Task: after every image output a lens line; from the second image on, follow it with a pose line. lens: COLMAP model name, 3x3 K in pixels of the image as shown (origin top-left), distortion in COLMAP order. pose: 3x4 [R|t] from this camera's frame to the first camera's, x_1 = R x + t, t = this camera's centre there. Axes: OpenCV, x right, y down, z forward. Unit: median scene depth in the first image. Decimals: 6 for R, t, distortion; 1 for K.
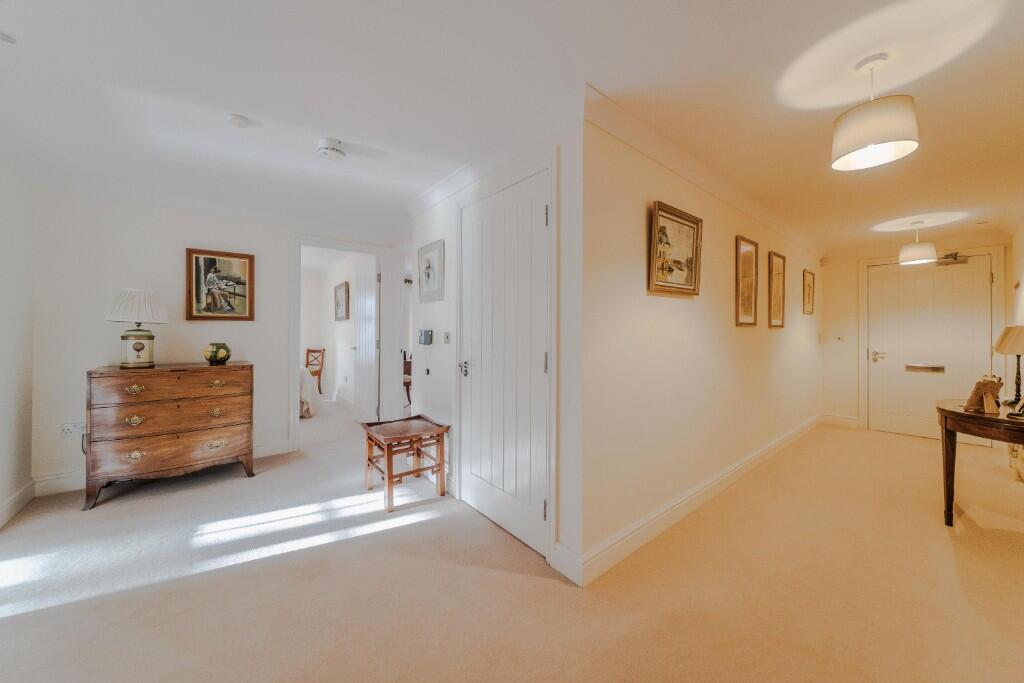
lens RADIAL K [[357.2, 0, 499.0], [0, 357.2, 330.7], [0, 0, 1]] dist [-0.002562, 0.000043]
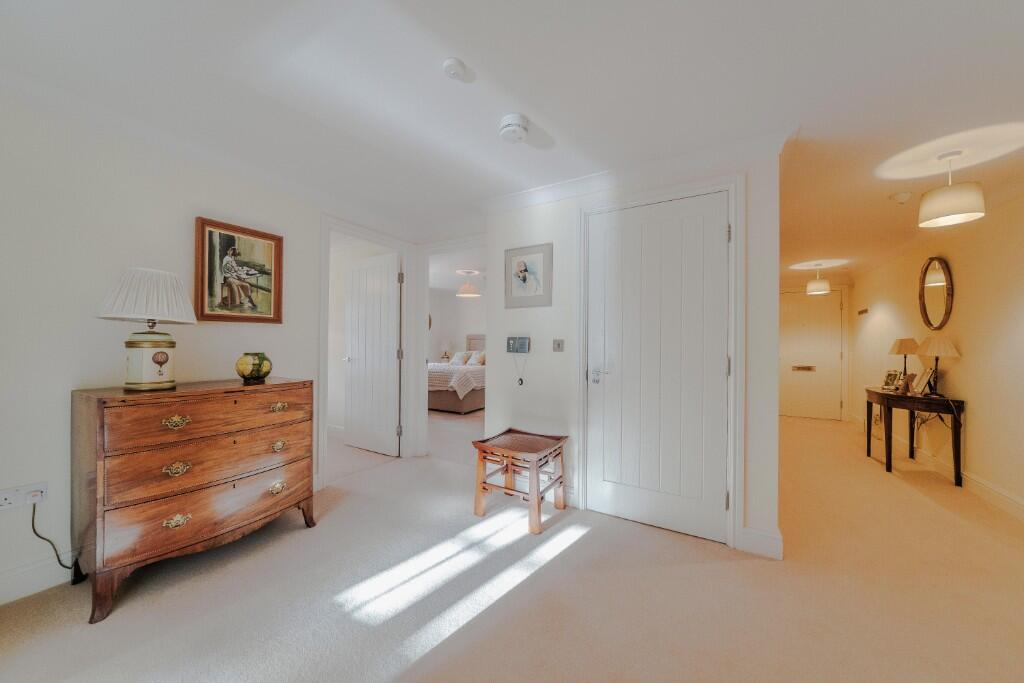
lens RADIAL K [[357.2, 0, 506.9], [0, 357.2, 342.9], [0, 0, 1]] dist [-0.002562, 0.000043]
pose [[0.934968, 0.003161, 0.354718, -0.577605], [-0.003773, 0.999992, 0.001036, 0.012348], [-0.354712, -0.002307, 0.934973, 0.137343]]
